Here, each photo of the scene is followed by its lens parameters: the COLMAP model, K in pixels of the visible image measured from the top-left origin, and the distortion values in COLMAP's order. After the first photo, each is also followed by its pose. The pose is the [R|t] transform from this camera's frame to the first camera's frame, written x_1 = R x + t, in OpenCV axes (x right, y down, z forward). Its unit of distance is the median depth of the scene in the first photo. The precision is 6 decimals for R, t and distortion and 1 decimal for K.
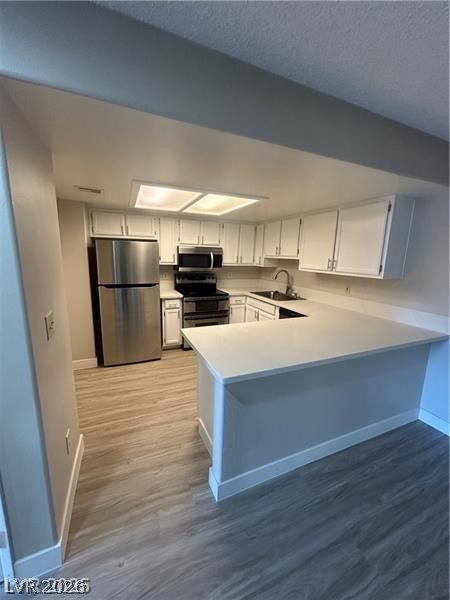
lens RADIAL K [[238.3, 0, 225.0], [0, 238.3, 300.0], [0, 0, 1]] dist [-0.002358, 0.000425]
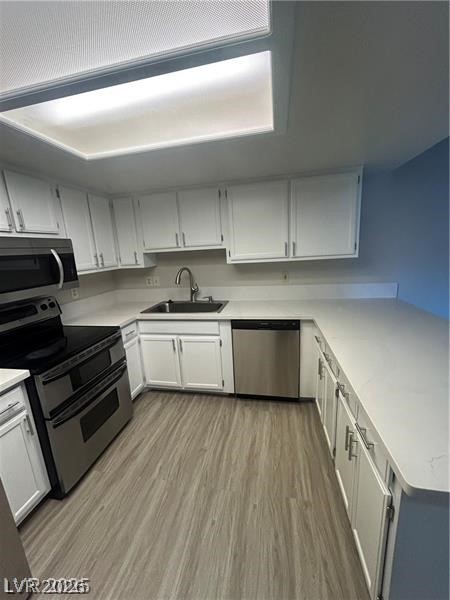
lens RADIAL K [[238.3, 0, 225.0], [0, 238.3, 300.0], [0, 0, 1]] dist [-0.002358, 0.000425]
pose [[0.572530, -0.238014, 0.784575, -0.245196], [0.225130, 0.965791, 0.128704, -0.097116], [-0.788369, 0.102945, 0.606528, 0.500792]]
